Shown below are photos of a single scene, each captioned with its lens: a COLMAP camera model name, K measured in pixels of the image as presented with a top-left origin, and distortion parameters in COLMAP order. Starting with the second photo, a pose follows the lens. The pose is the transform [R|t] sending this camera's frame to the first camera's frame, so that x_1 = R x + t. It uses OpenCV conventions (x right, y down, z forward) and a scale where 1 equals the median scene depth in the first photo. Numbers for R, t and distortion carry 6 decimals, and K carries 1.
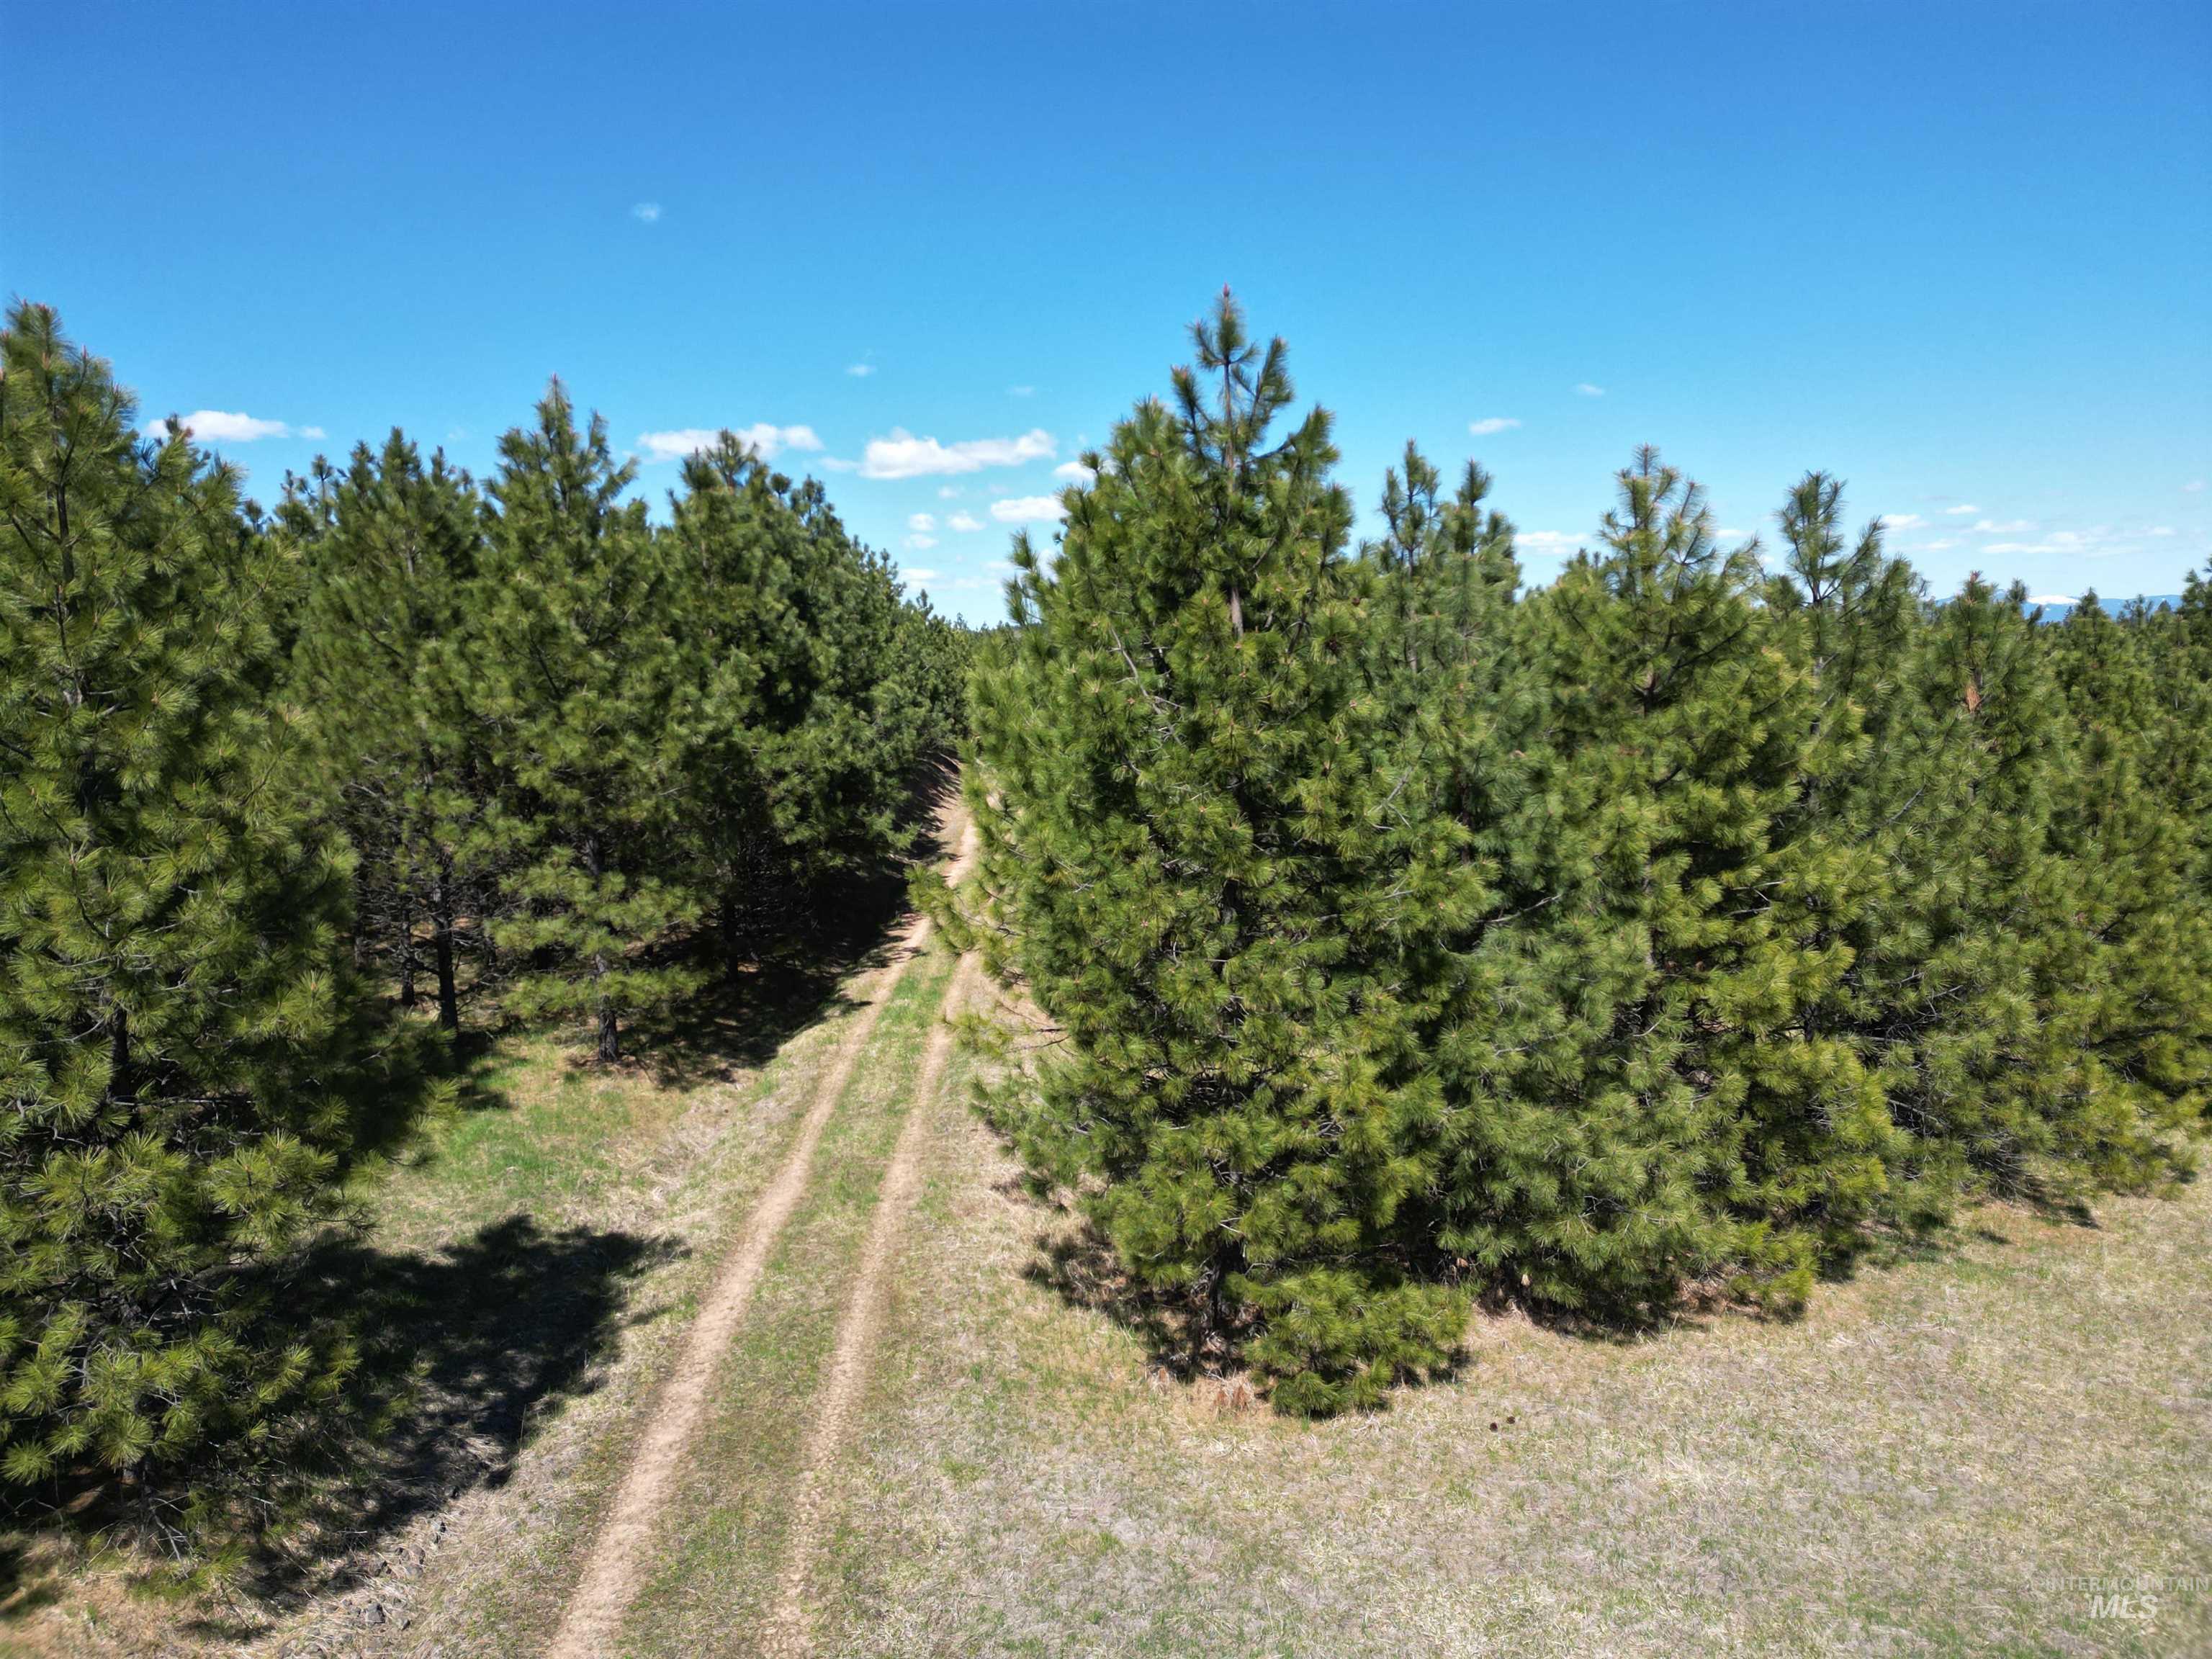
lens RADIAL K [[1534.0, 0, 1103.4], [0, 1534.0, 821.5], [0, 0, 1]] dist [0.145399, -0.194661]
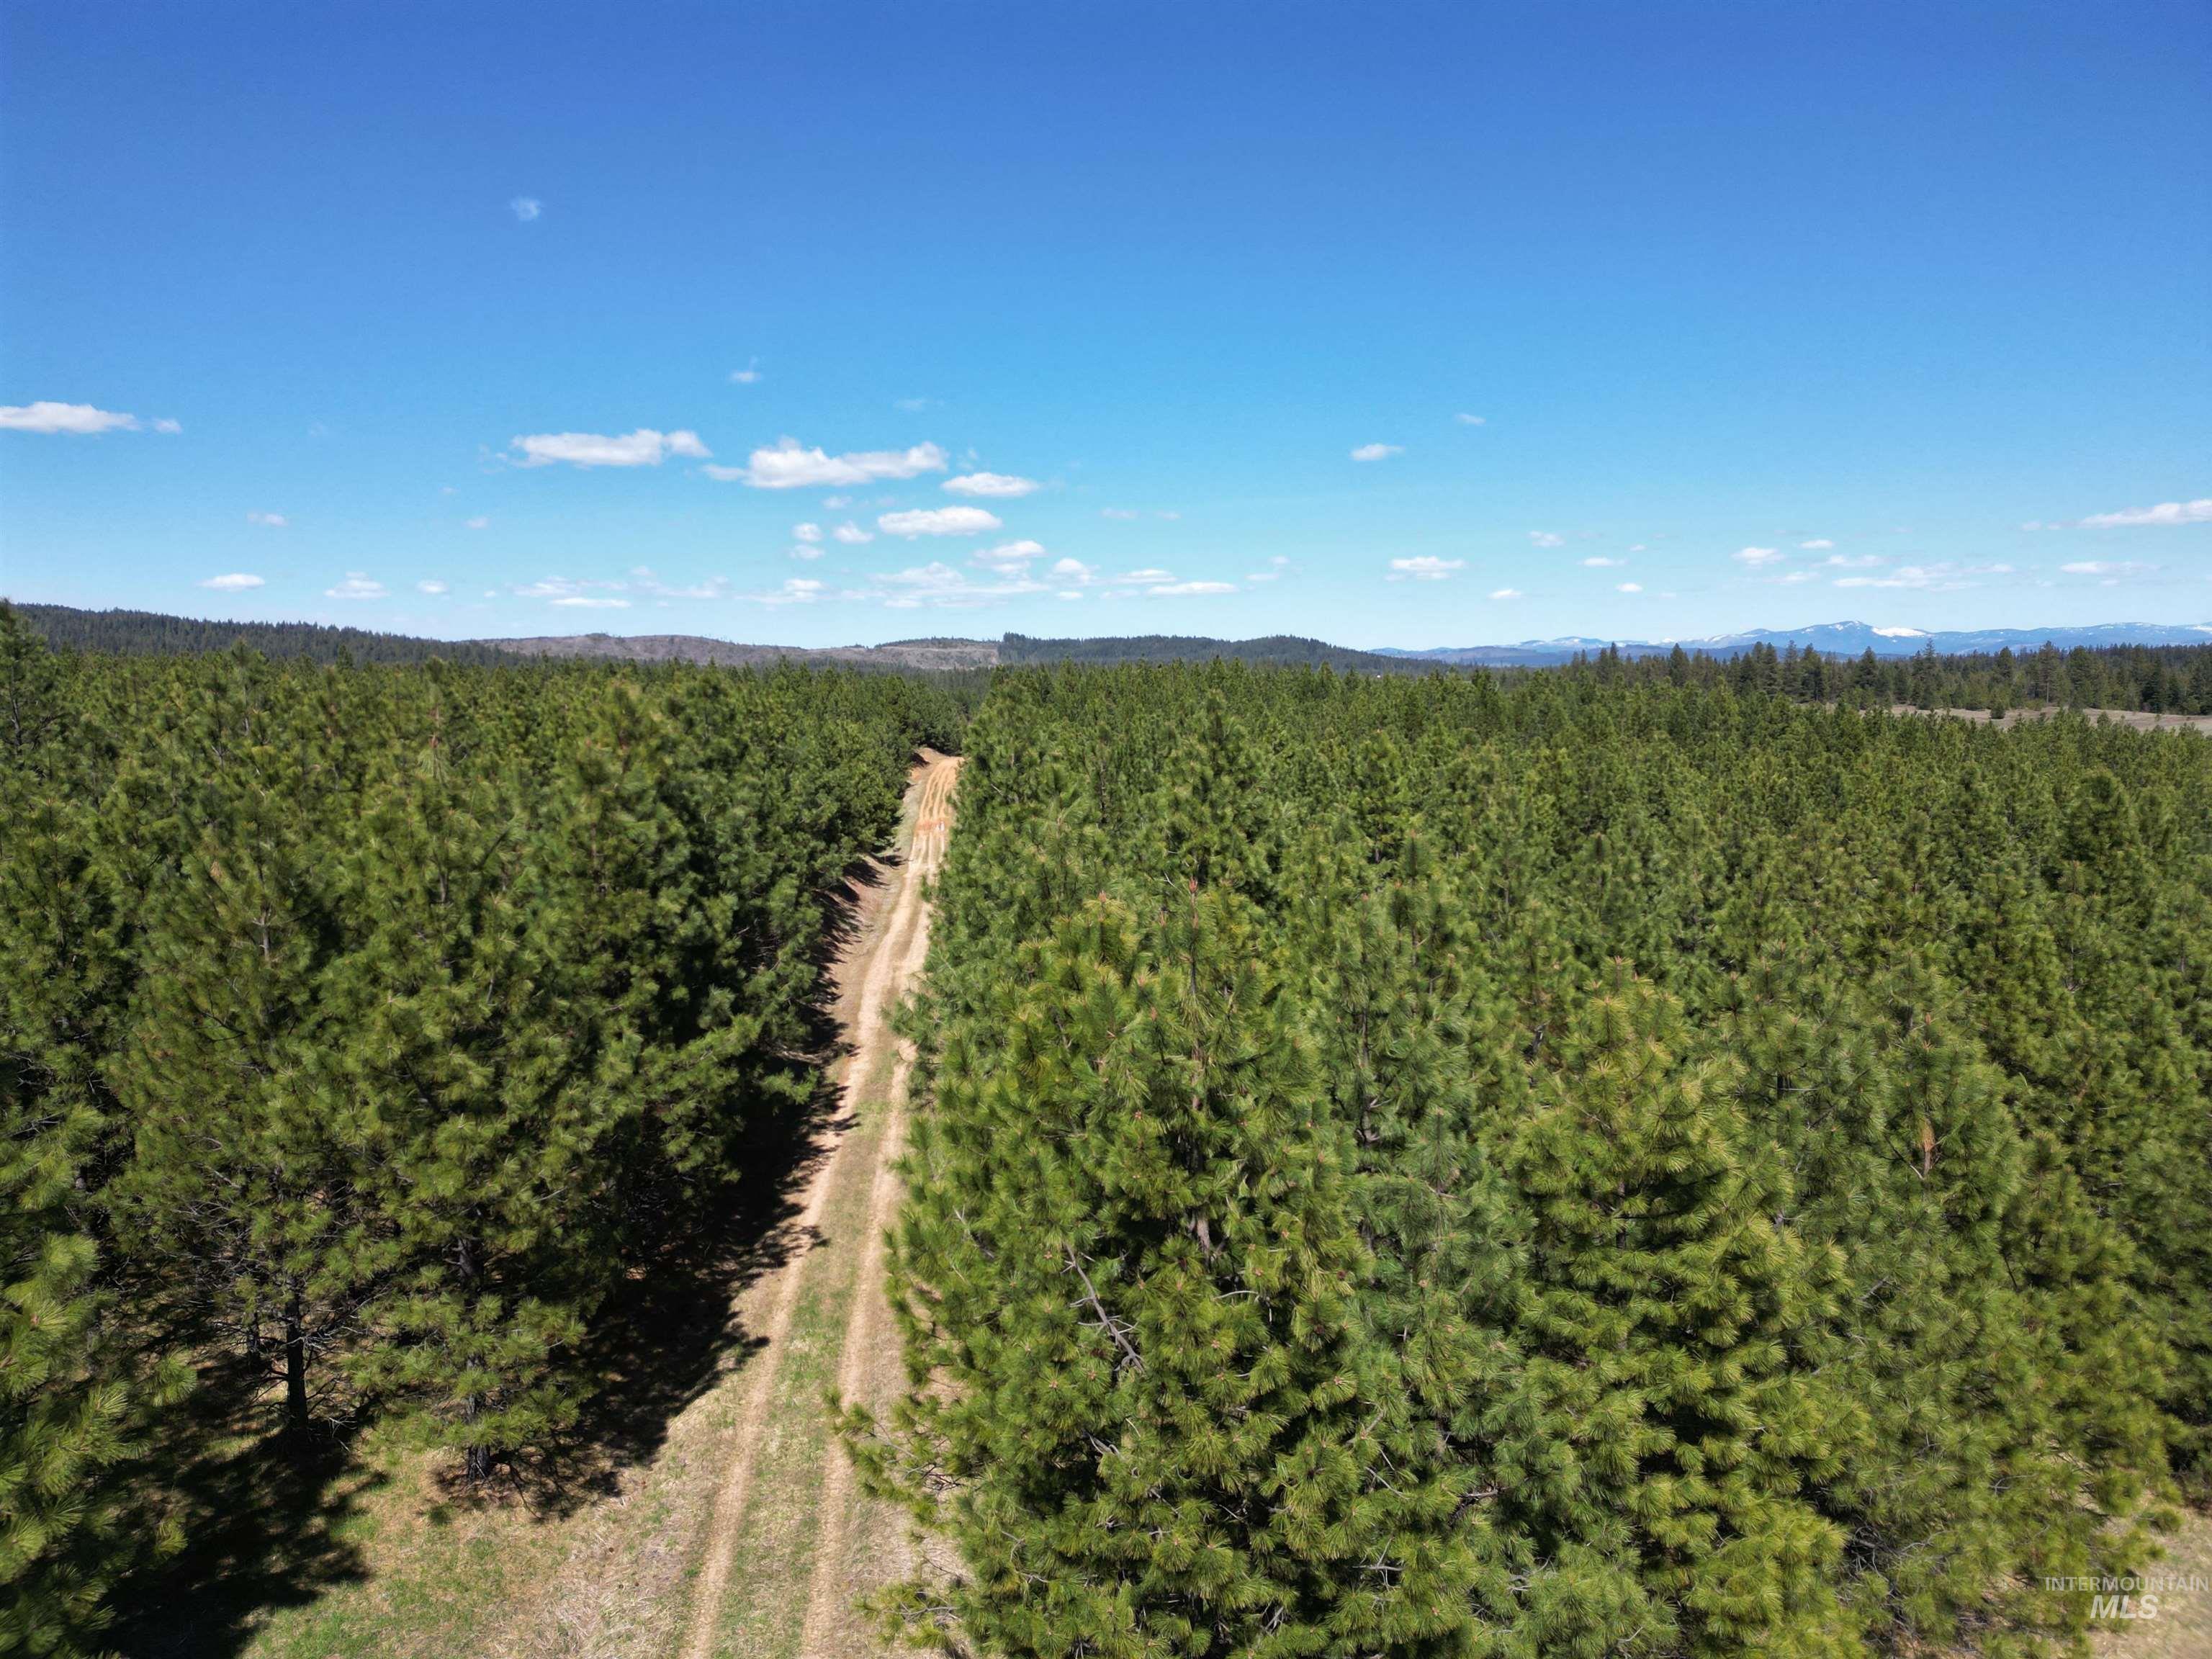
lens RADIAL K [[1534.0, 0, 1103.4], [0, 1534.0, 821.5], [0, 0, 1]] dist [0.145399, -0.194661]
pose [[0.997359, 0.002721, 0.072573, -0.020372], [-0.002130, 0.999964, -0.008224, -0.206742], [-0.072593, 0.008048, 0.997329, 0.047520]]
